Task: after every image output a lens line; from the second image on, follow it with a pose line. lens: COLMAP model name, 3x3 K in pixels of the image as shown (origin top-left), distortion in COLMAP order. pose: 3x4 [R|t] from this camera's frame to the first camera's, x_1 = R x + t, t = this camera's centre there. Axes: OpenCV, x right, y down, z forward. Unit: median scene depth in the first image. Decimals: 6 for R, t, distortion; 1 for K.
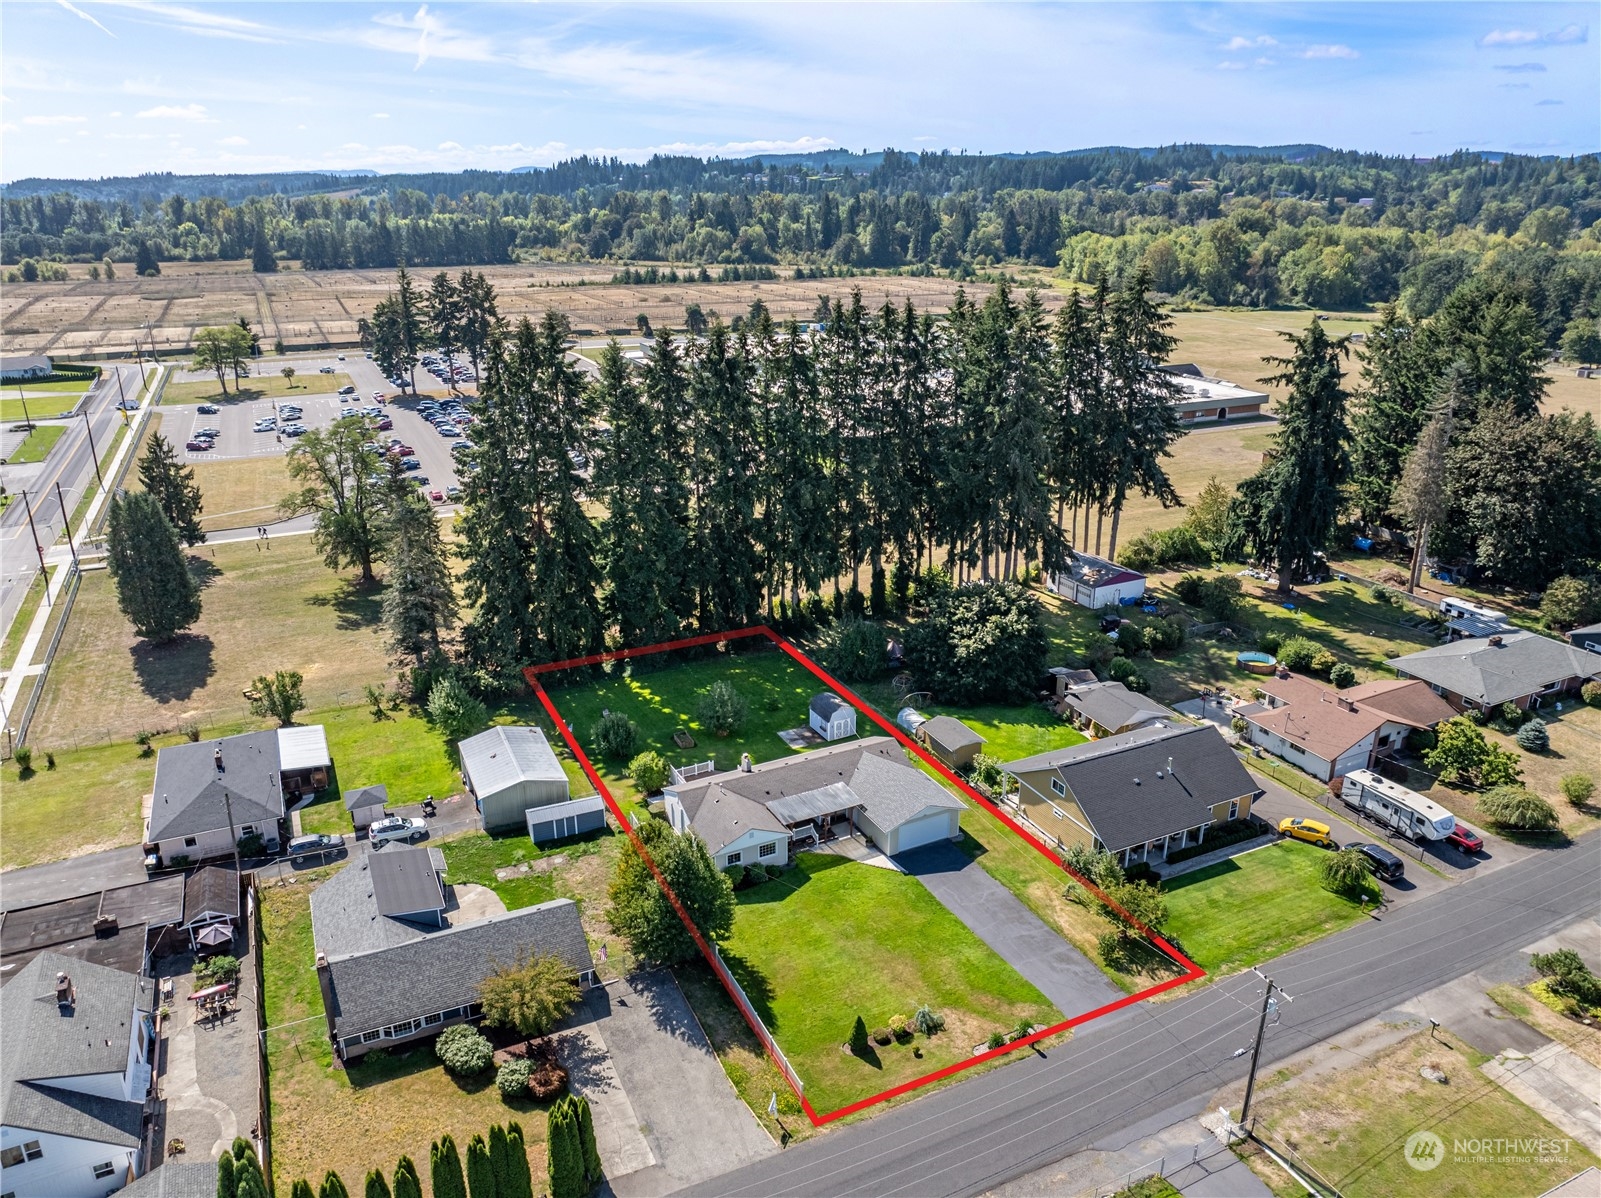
lens RADIAL K [[1132.2, 0, 810.0], [0, 1132.2, 599.9], [0, 0, 1]] dist [-0.062328, 0.048550]
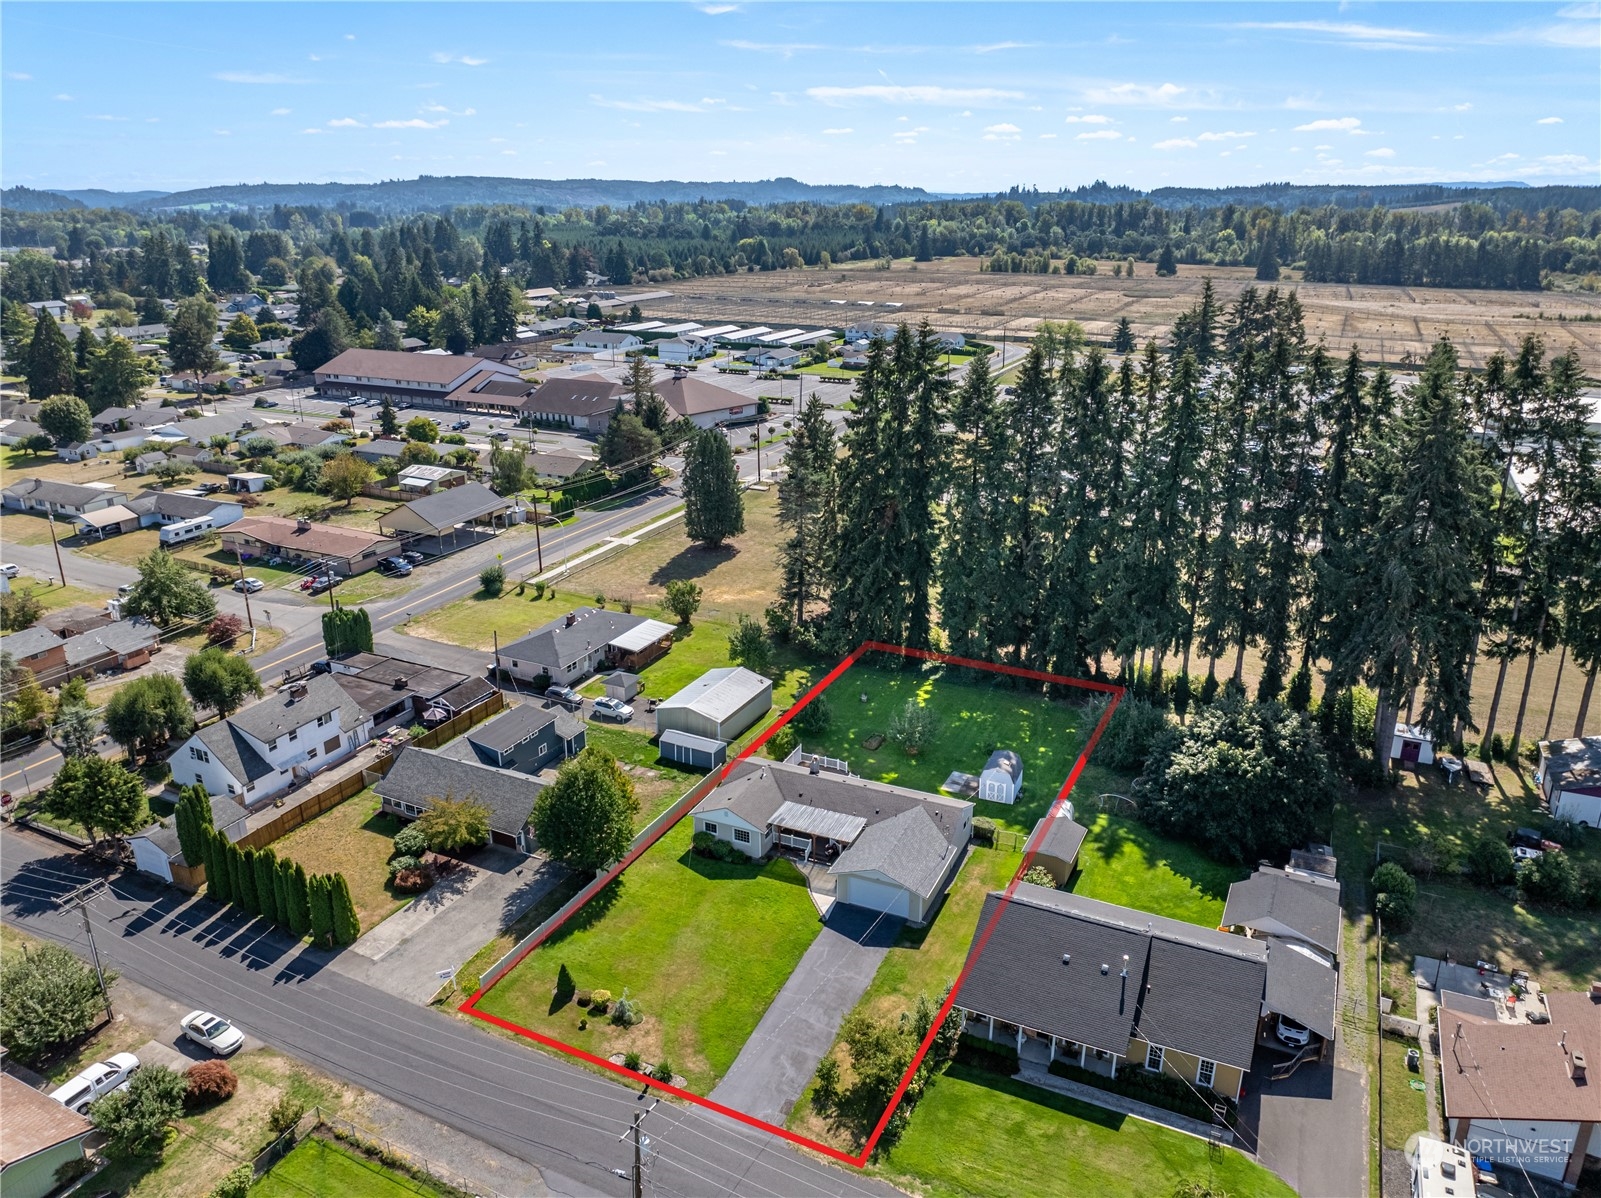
lens RADIAL K [[1132.2, 0, 810.0], [0, 1132.2, 599.9], [0, 0, 1]] dist [-0.062328, 0.048550]
pose [[0.624148, 0.264034, -0.735340, 0.483801], [-0.270295, 0.956022, 0.113850, -0.084124], [0.733062, 0.127699, 0.668066, 0.216485]]
